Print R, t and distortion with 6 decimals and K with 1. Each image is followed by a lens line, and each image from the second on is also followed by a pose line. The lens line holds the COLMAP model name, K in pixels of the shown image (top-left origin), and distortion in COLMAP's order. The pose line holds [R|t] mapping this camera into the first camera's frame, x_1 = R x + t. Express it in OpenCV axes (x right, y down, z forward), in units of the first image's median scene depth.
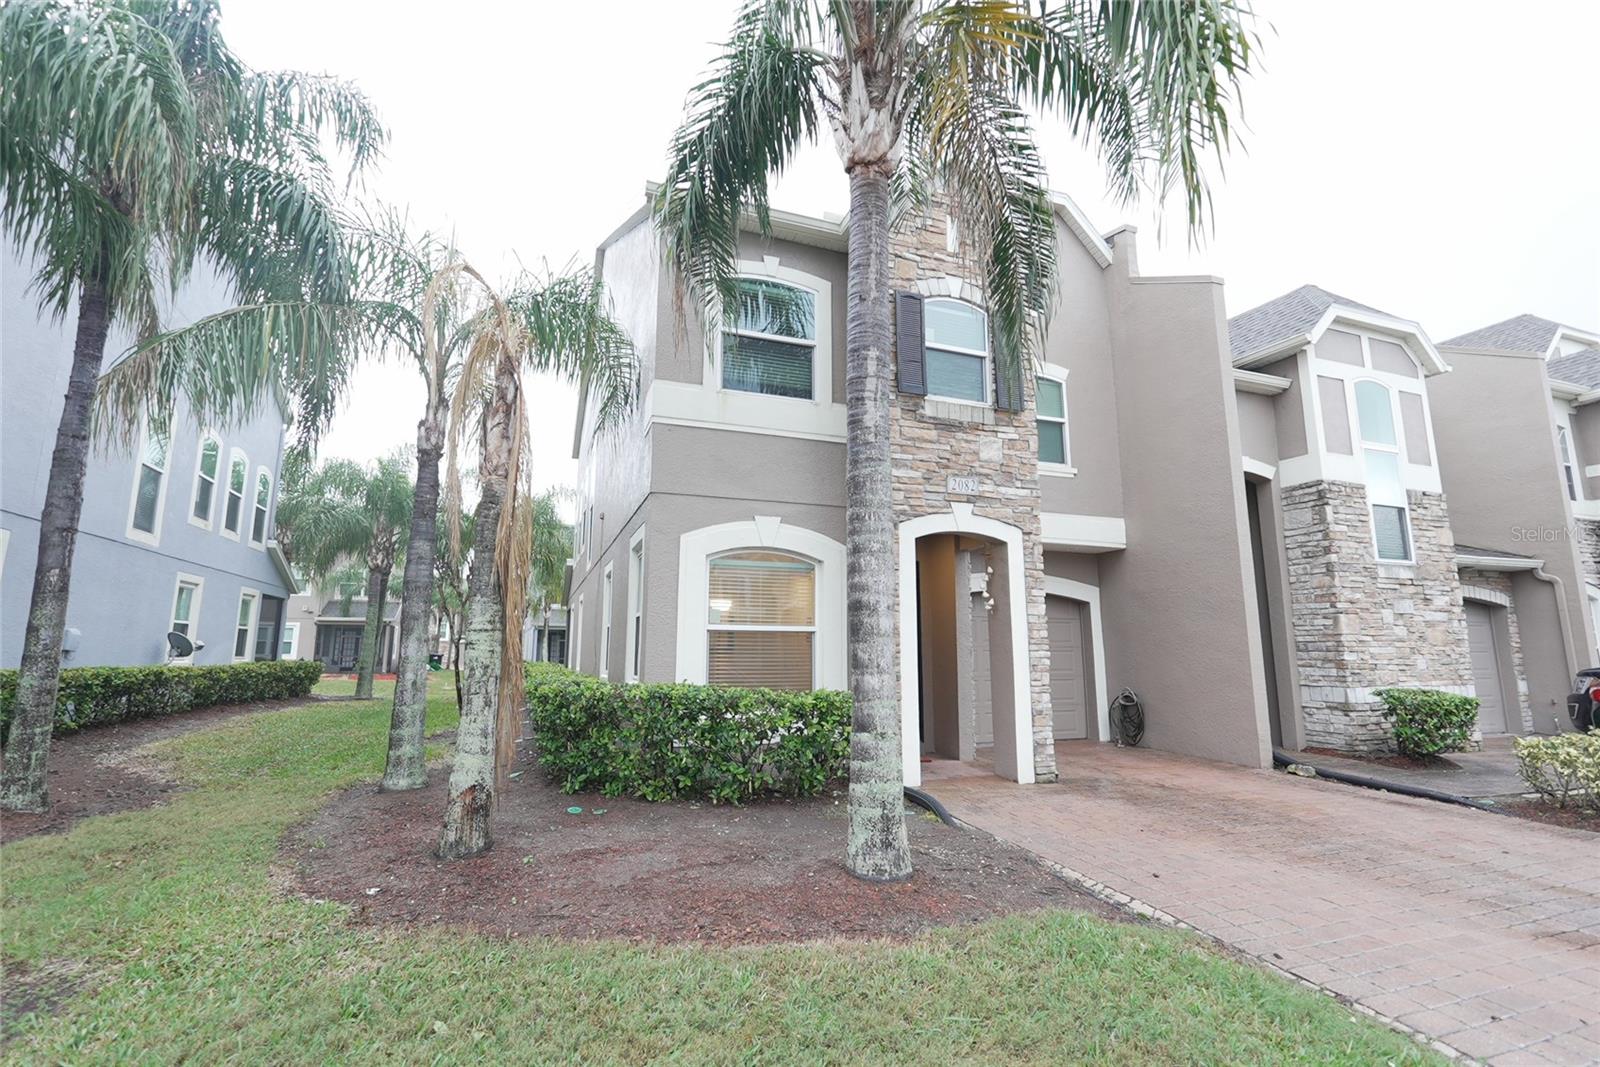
lens RADIAL K [[732.6, 0, 794.1], [0, 732.6, 531.5], [0, 0, 1]] dist [-0.002737, 0.000123]
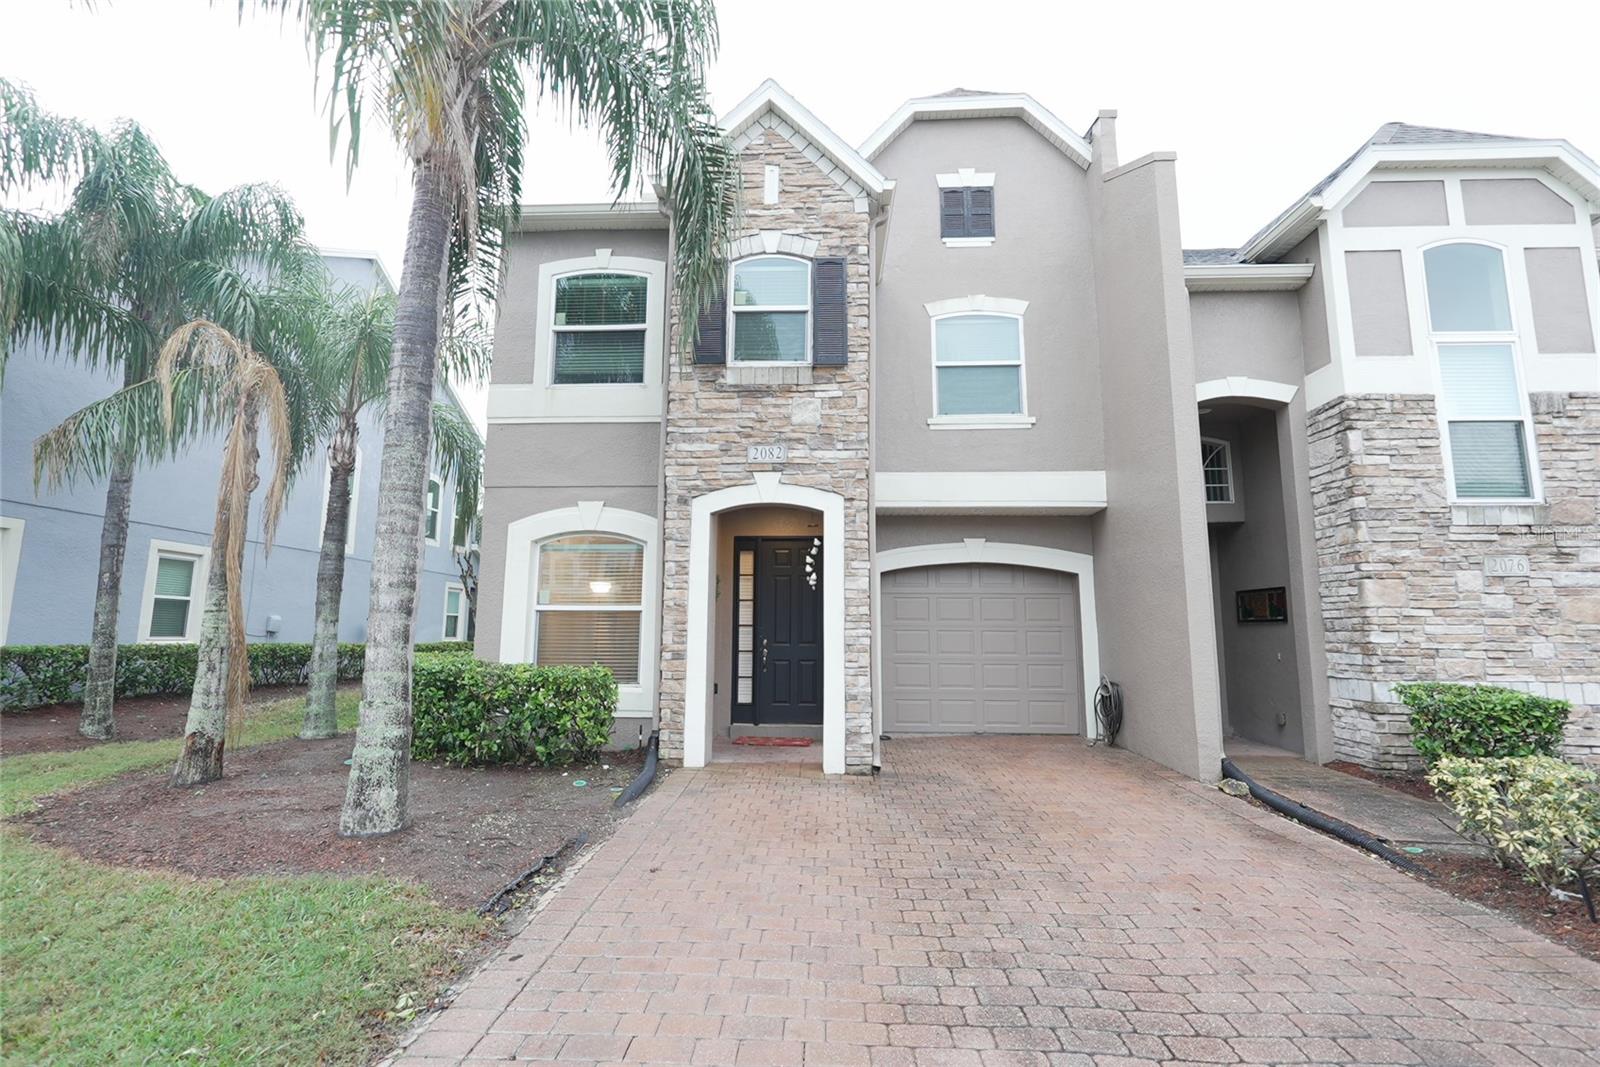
lens RADIAL K [[732.6, 0, 791.1], [0, 732.6, 535.7], [0, 0, 1]] dist [-0.002737, 0.000123]
pose [[0.920495, -0.051102, -0.387399, 0.583700], [0.061171, 0.998033, 0.013698, 0.029104], [0.385937, -0.036306, 0.921810, 0.135861]]
